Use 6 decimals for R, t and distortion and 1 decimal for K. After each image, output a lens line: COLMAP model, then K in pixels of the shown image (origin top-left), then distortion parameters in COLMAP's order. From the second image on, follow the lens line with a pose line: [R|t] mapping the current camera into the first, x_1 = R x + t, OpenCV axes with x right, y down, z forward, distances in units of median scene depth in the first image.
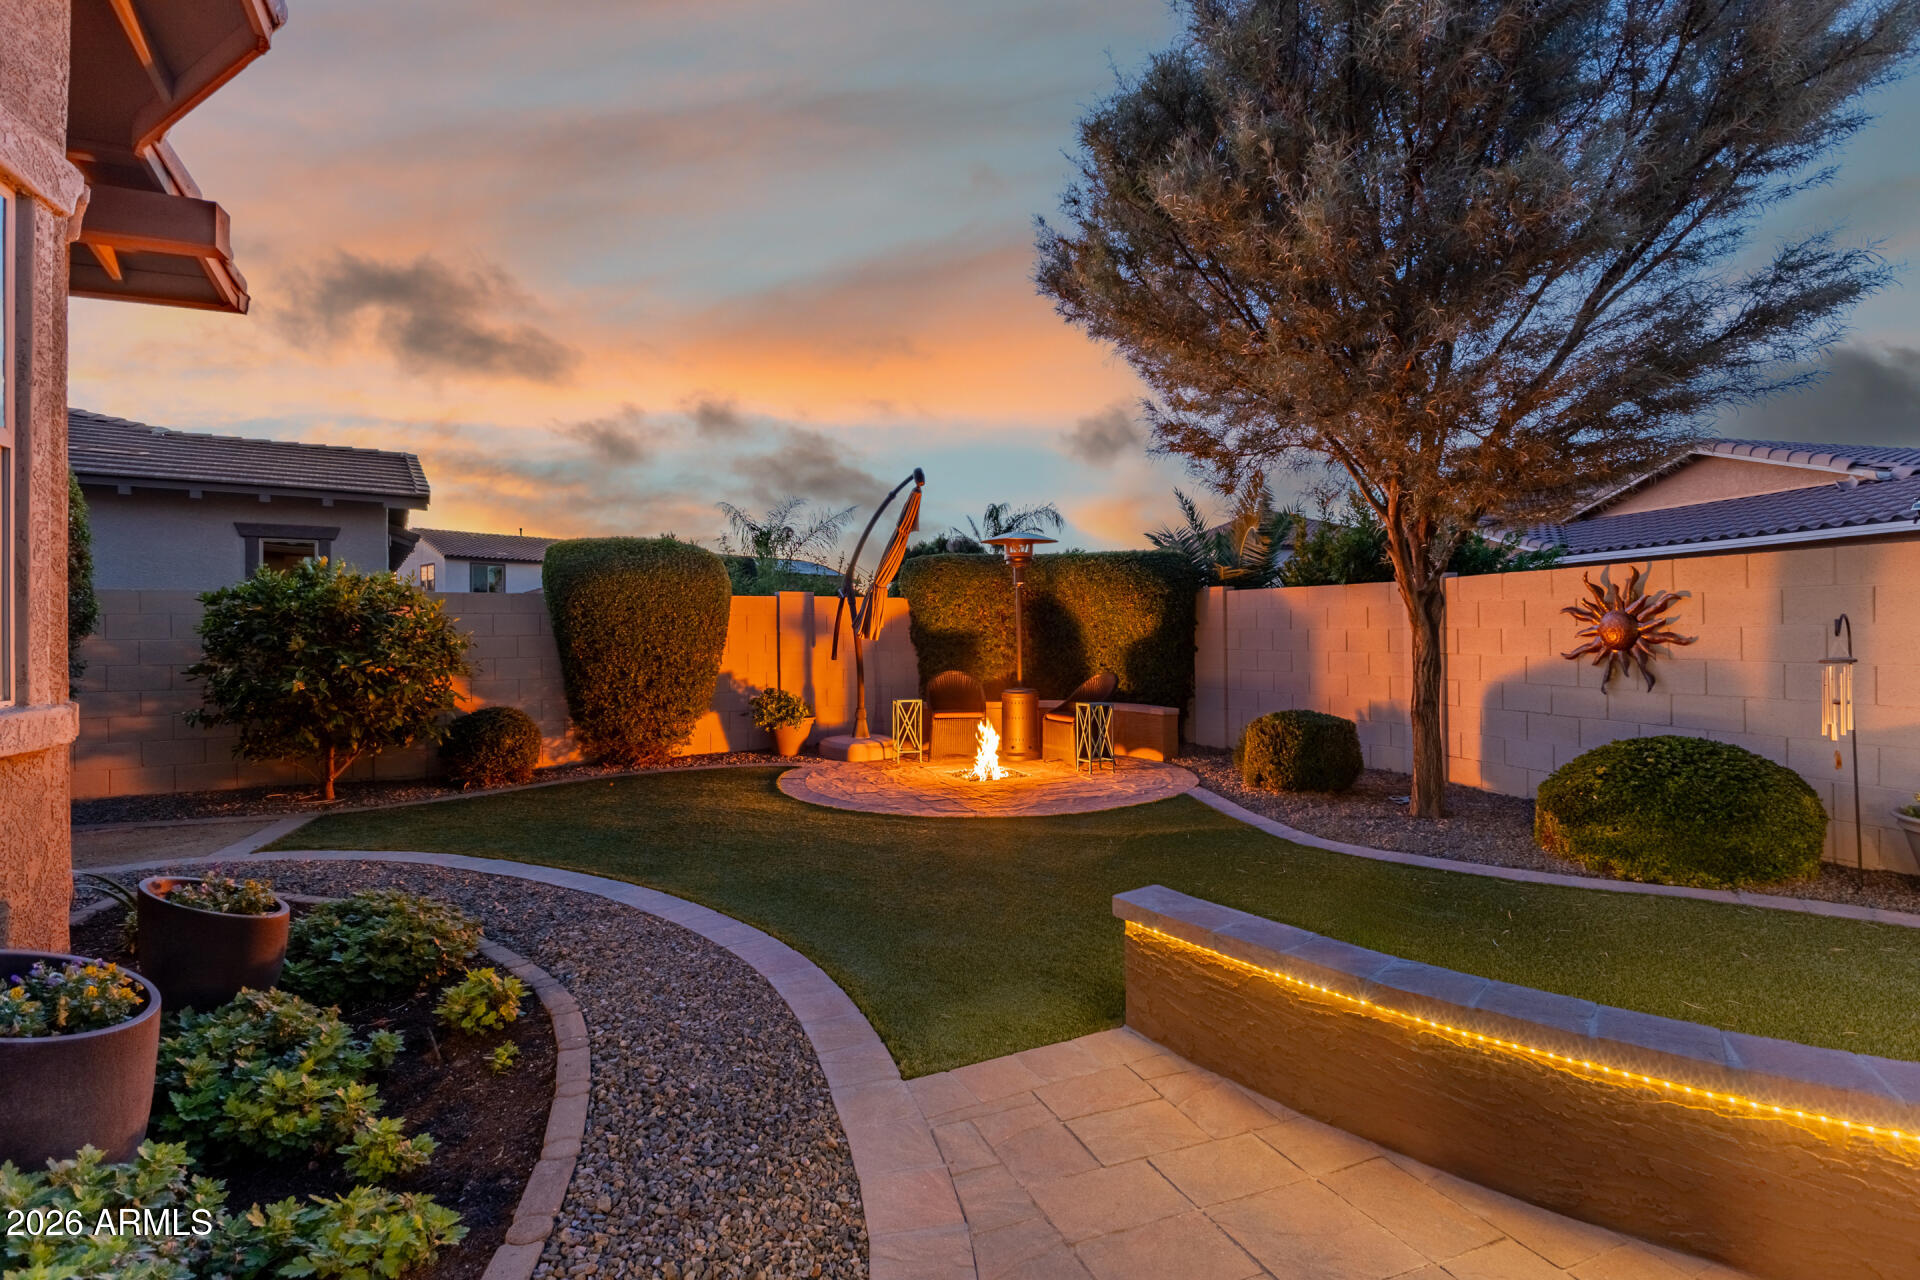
lens RADIAL K [[868.5, 0, 951.8], [0, 868.5, 635.0], [0, 0, 1]] dist [-0.000744, -0.000229]
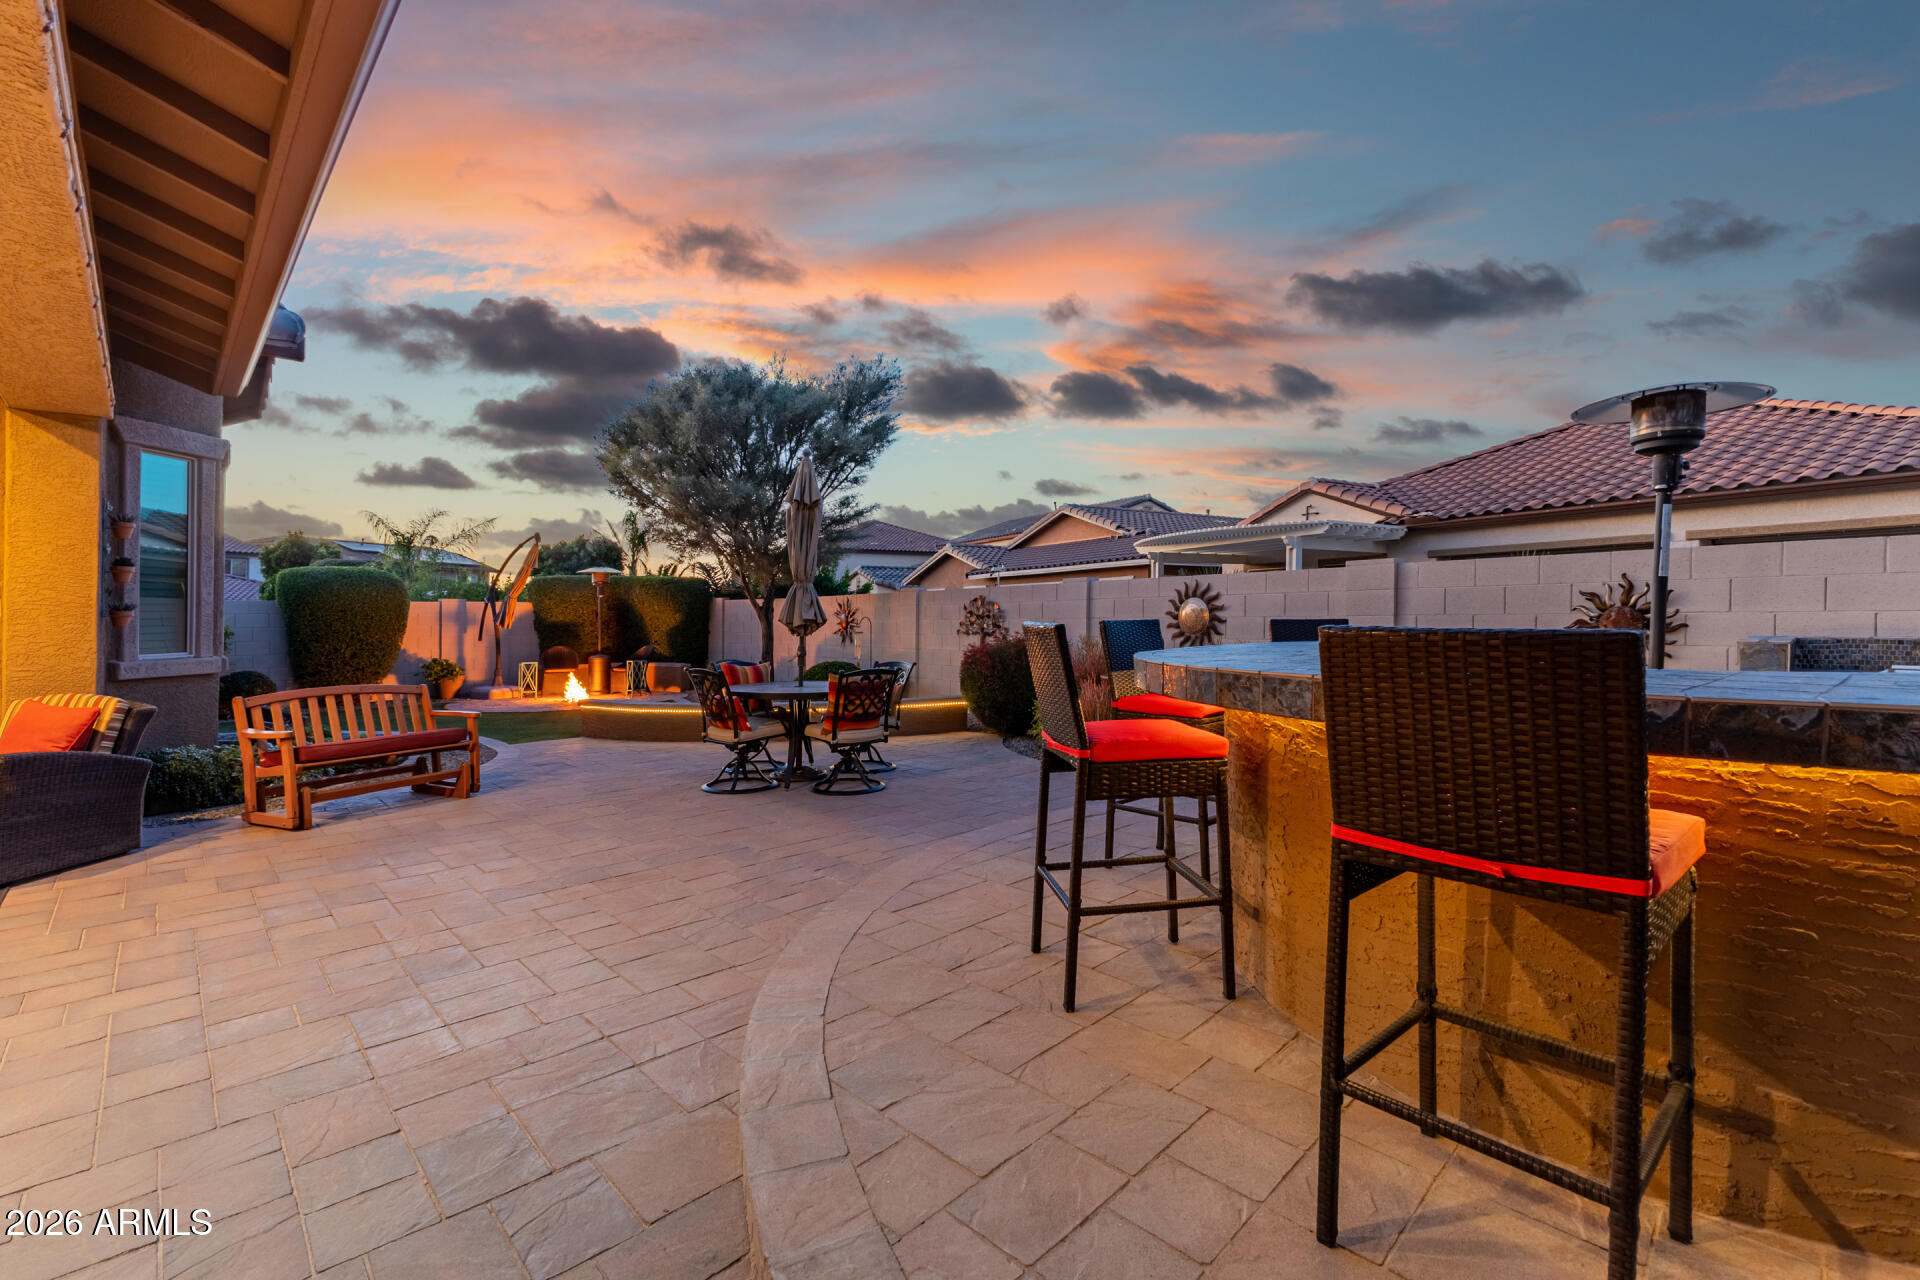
lens RADIAL K [[821.5, 0, 941.4], [0, 821.5, 589.2], [0, 0, 1]] dist [0.009602, -0.002350]
pose [[0.926071, 0.009665, 0.377225, 0.091090], [0.005348, 0.999235, -0.038730, -0.003874], [-0.377311, 0.037884, 0.925311, -0.843088]]
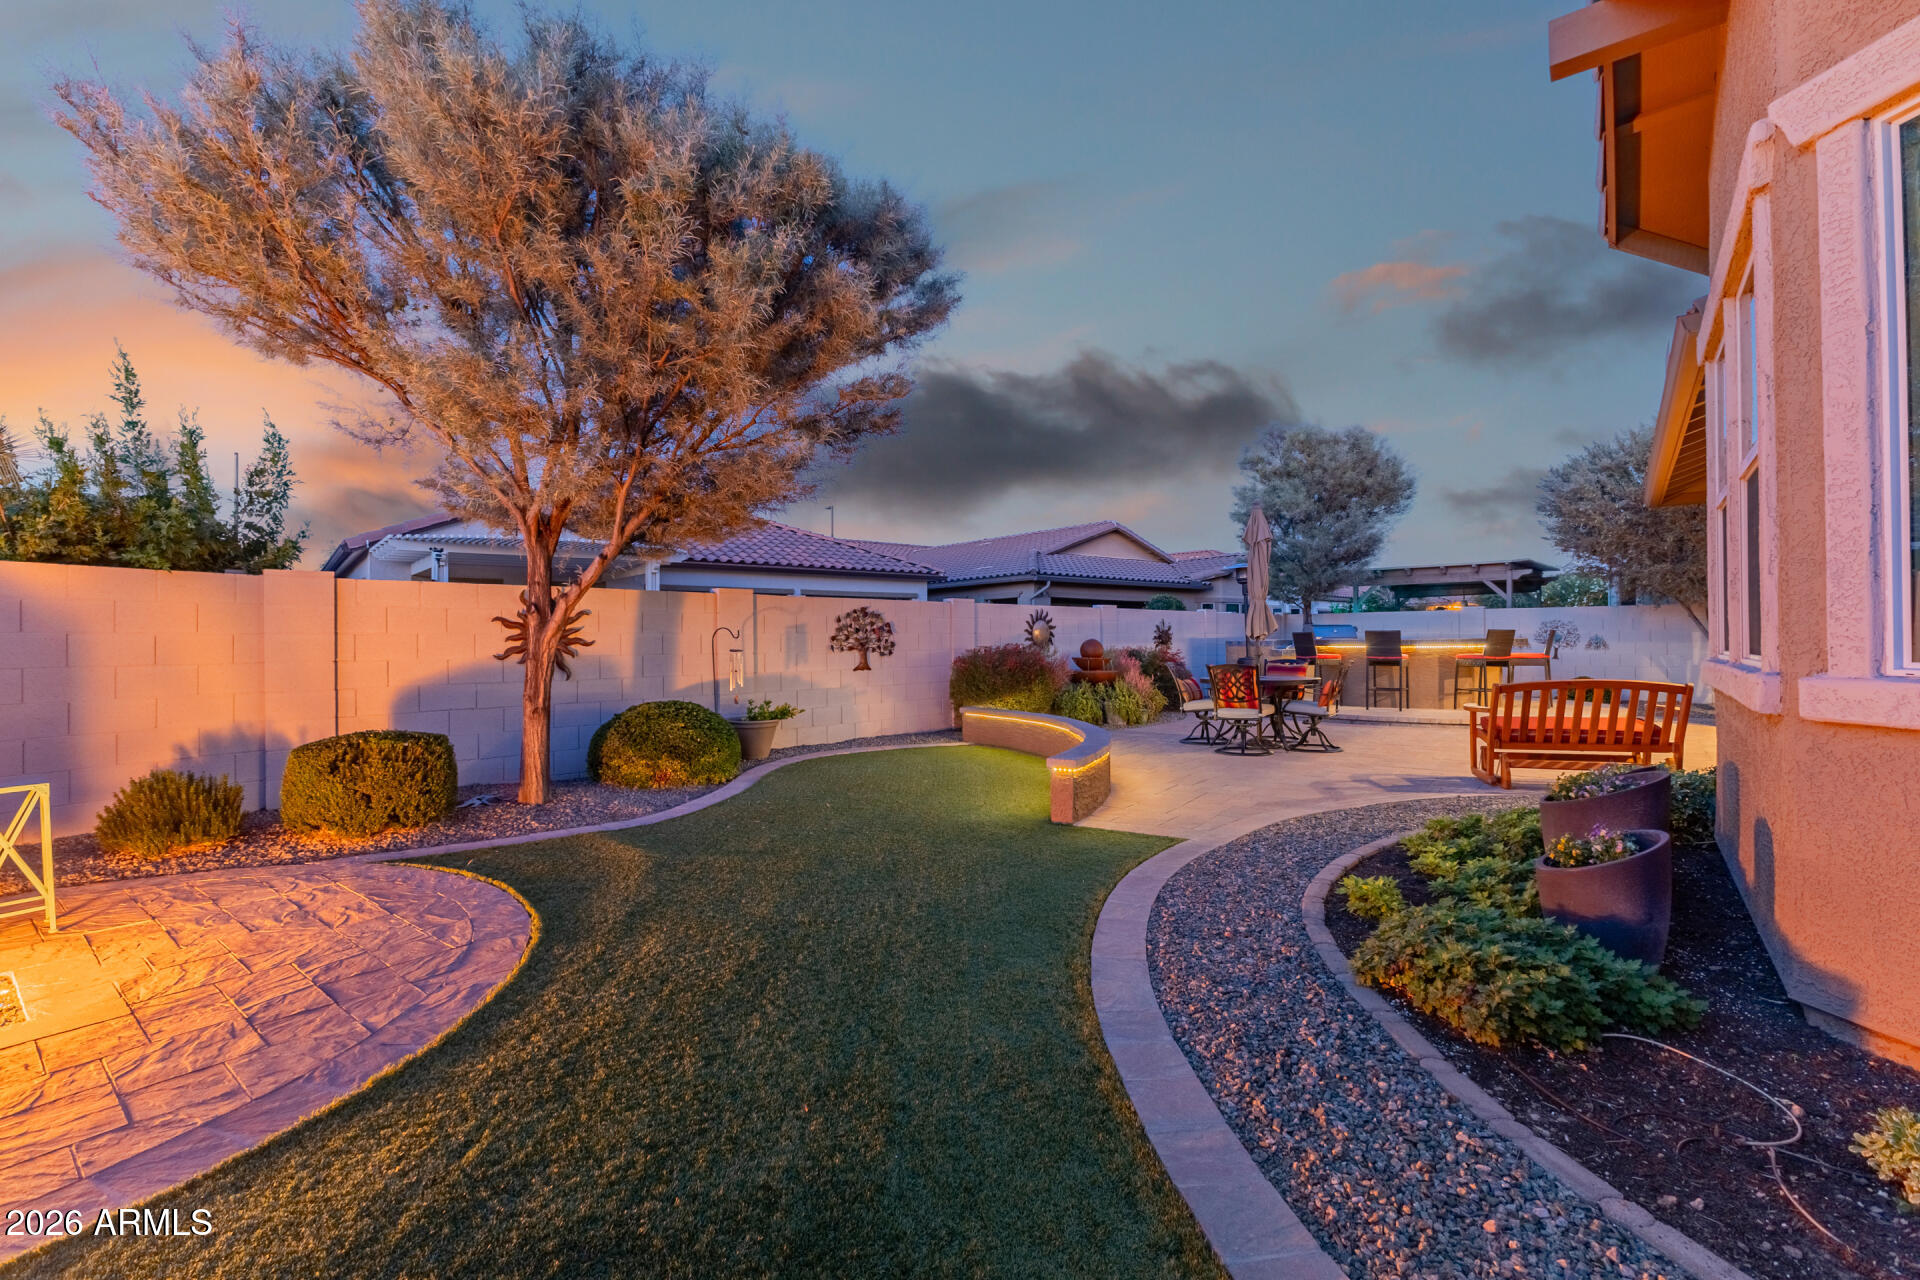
lens RADIAL K [[821.5, 0, 953.2], [0, 821.5, 642.9], [0, 0, 1]] dist [0.009602, -0.002350]
pose [[-0.499948, 0.006852, 0.866029, -0.423604], [0.011552, 0.999932, -0.001242, 0.009175], [-0.865979, 0.009383, -0.499993, 0.715882]]
